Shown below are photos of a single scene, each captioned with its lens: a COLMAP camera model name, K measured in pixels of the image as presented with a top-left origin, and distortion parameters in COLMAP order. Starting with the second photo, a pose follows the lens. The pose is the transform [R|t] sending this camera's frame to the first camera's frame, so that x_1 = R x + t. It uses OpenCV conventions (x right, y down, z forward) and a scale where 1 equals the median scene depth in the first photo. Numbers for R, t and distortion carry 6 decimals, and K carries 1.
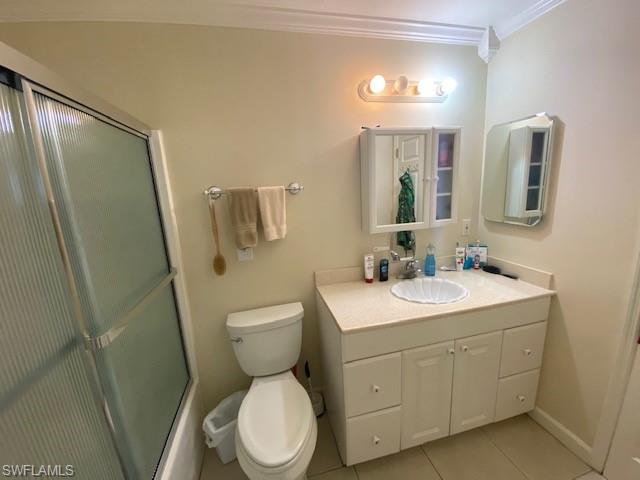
lens RADIAL K [[254.4, 0, 320.0], [0, 254.4, 240.0], [0, 0, 1]] dist [0.028700, -0.029468]
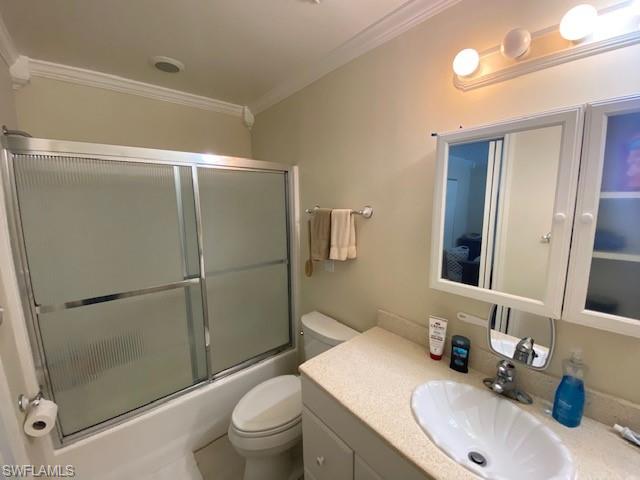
lens RADIAL K [[254.4, 0, 320.0], [0, 254.4, 240.0], [0, 0, 1]] dist [0.028700, -0.029468]
pose [[0.464711, 0.174764, -0.868045, 0.637639], [-0.194690, 0.976506, 0.092373, -0.154457], [0.863794, 0.126073, 0.487818, 0.404219]]
